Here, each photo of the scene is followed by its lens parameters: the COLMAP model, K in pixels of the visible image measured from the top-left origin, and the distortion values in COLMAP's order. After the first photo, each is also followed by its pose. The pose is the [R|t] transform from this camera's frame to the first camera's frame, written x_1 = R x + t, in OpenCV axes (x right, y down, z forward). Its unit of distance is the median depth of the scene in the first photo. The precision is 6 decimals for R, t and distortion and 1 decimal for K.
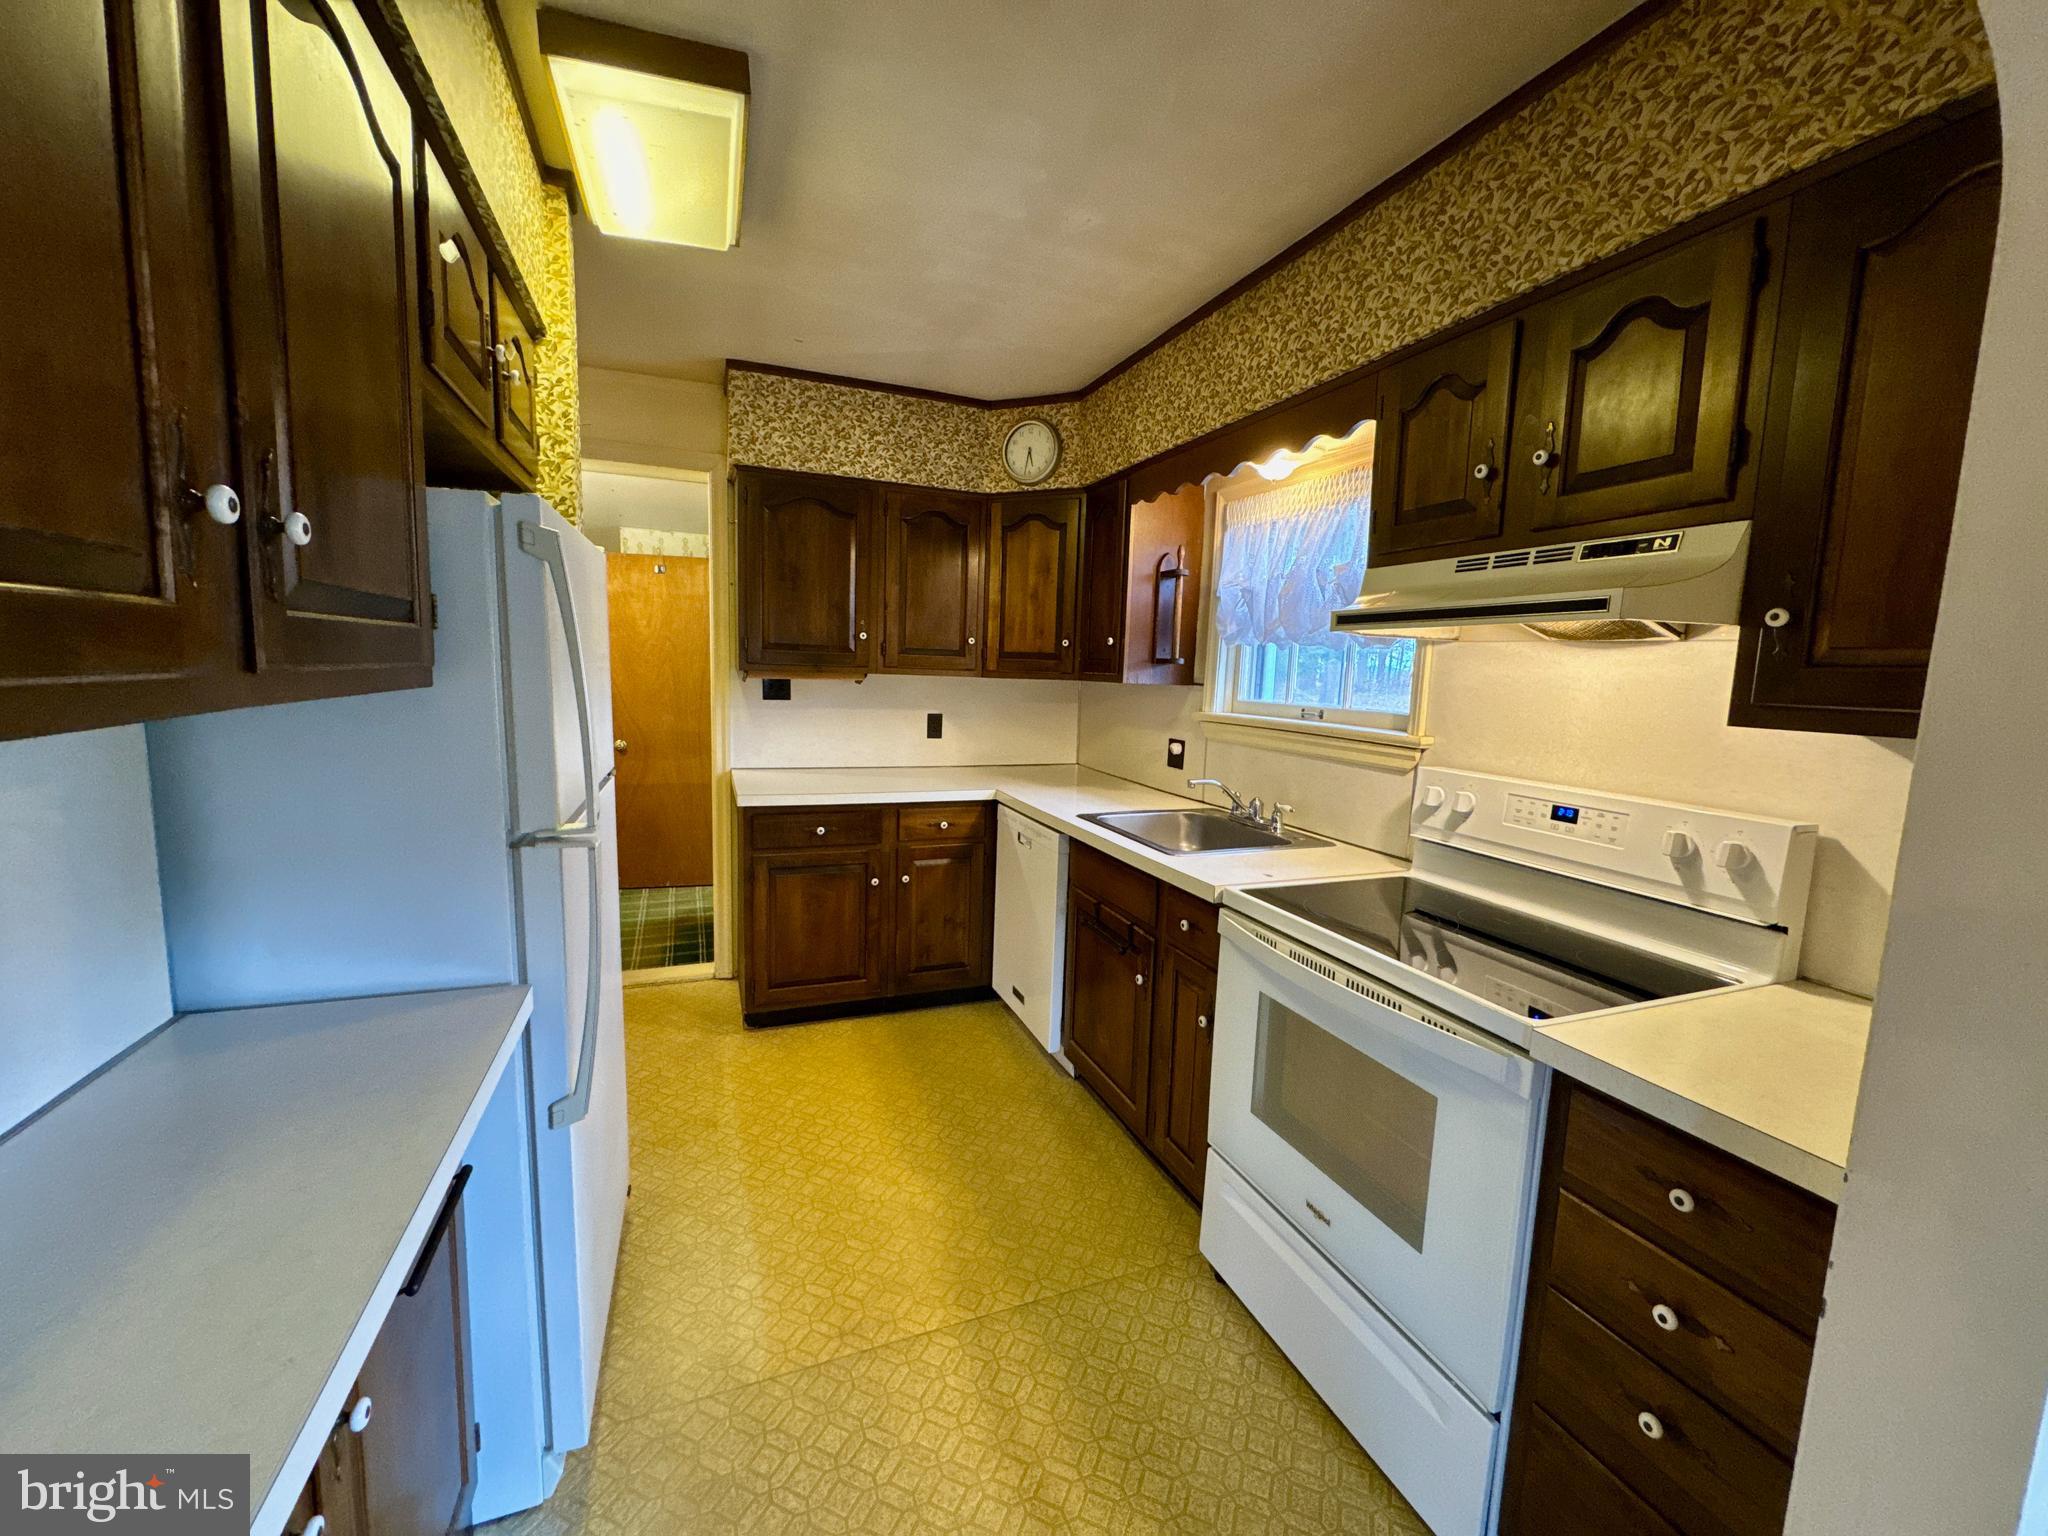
lens RADIAL K [[815.4, 0, 1025.2], [0, 815.4, 760.9], [0, 0, 1]] dist [-0.003554, -0.000264]
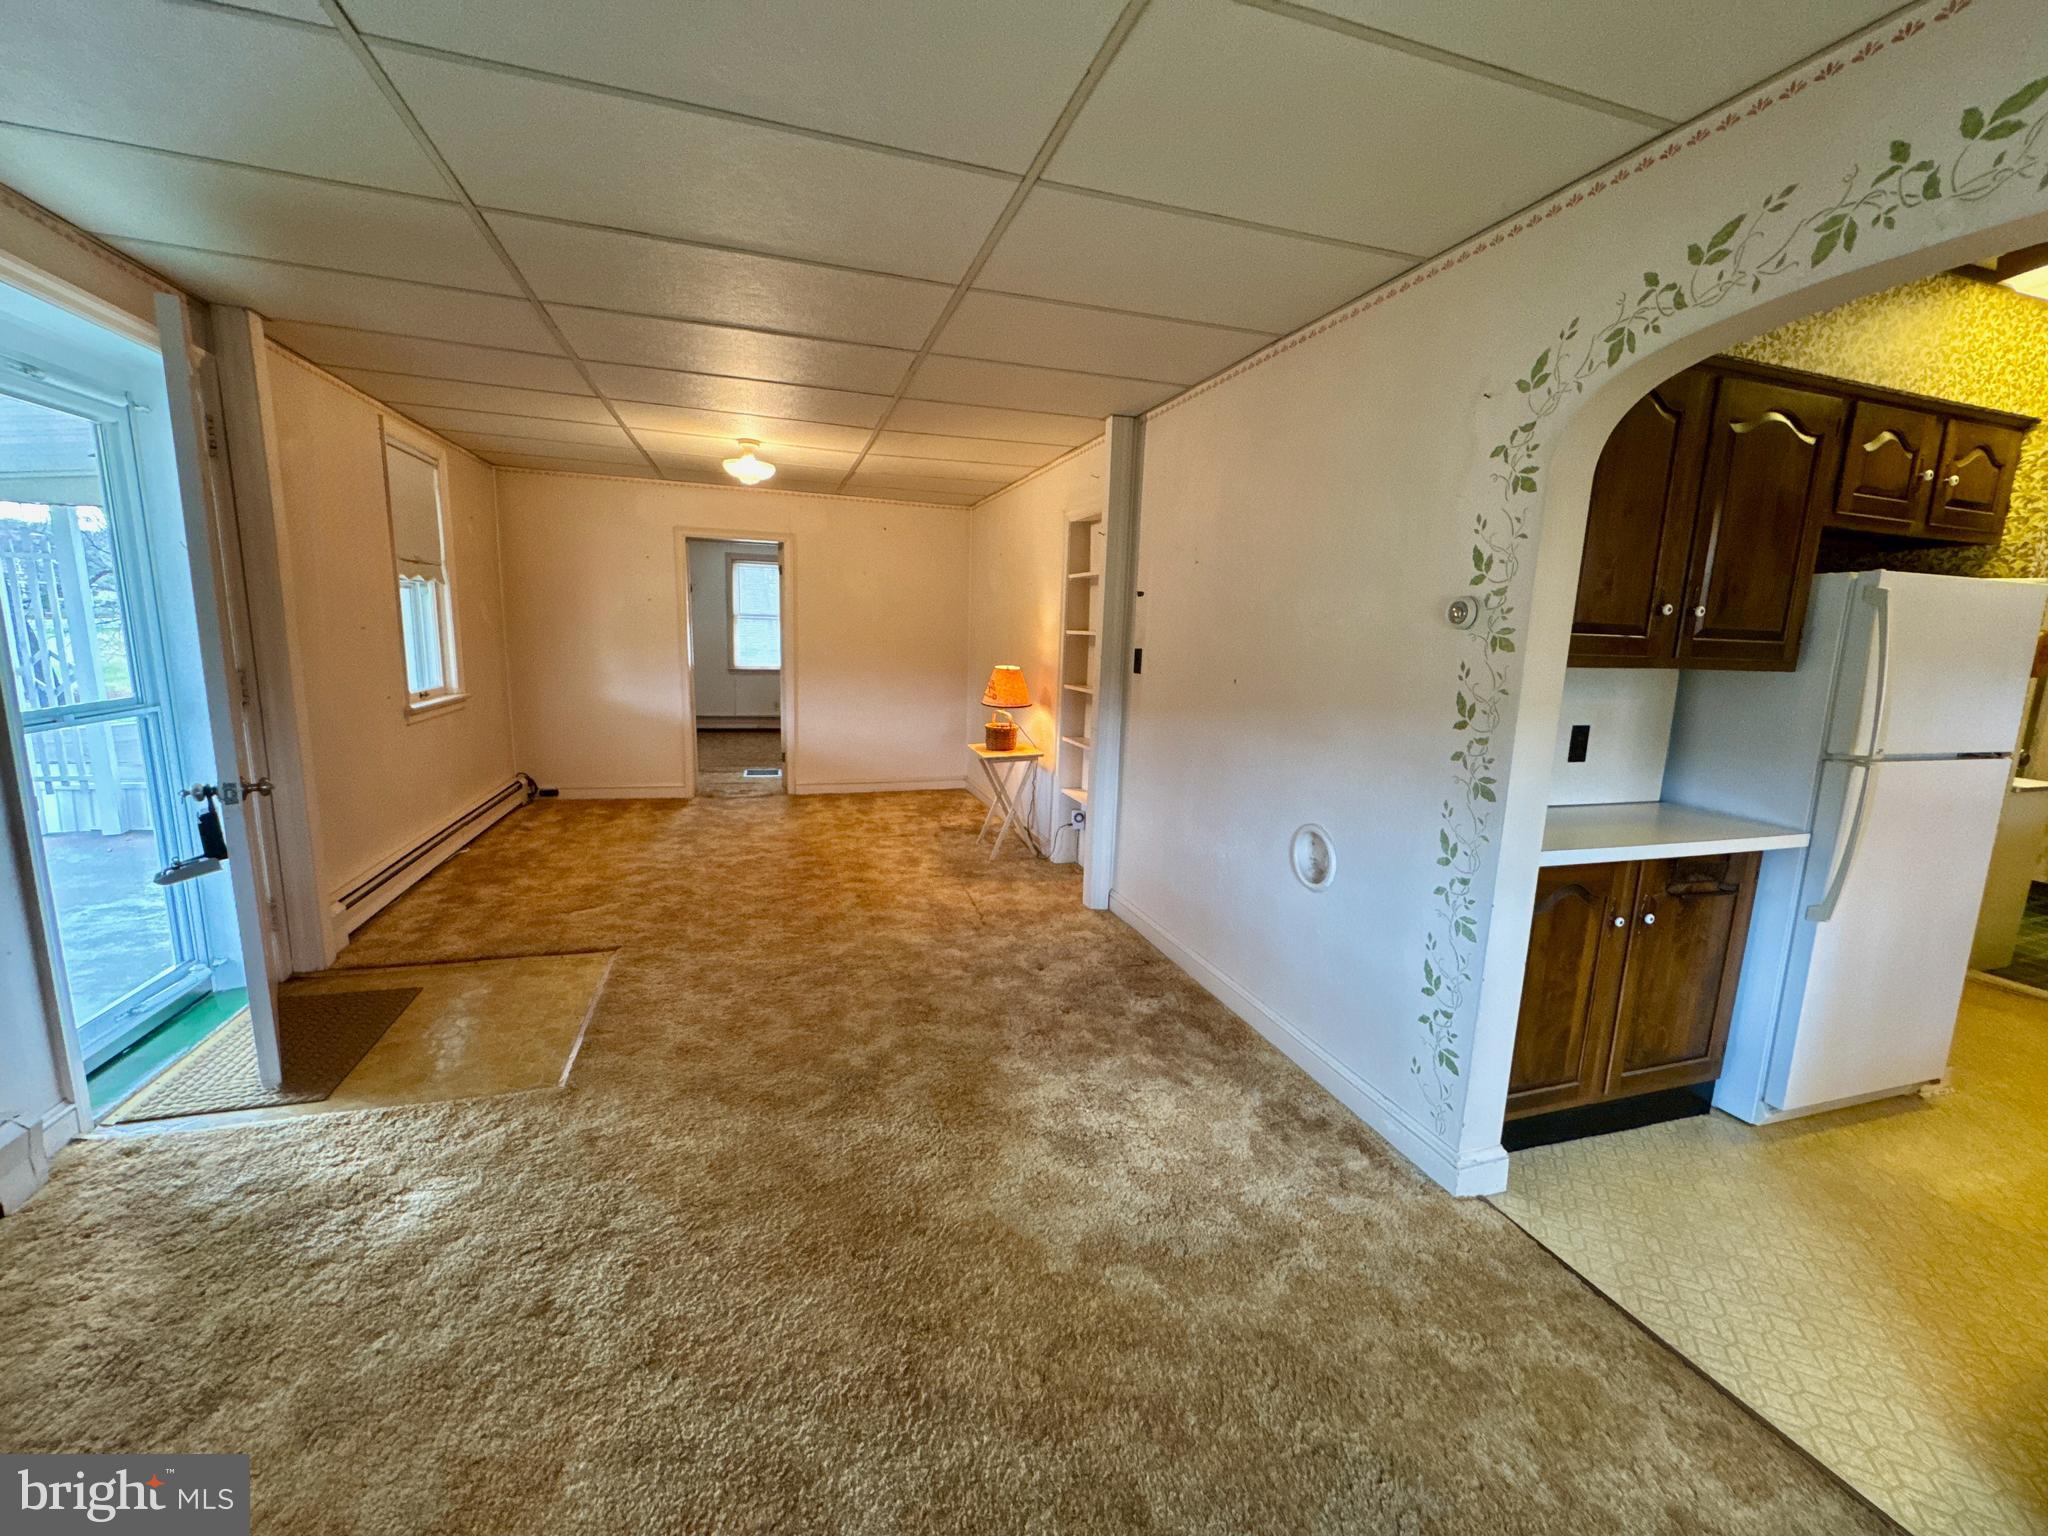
lens RADIAL K [[815.4, 0, 1025.2], [0, 815.4, 760.9], [0, 0, 1]] dist [-0.003554, -0.000264]
pose [[-0.067813, 0.127617, -0.989503, 0.989491], [-0.150652, 0.979104, 0.136600, 0.094821], [0.986258, 0.158333, -0.047170, -0.529148]]
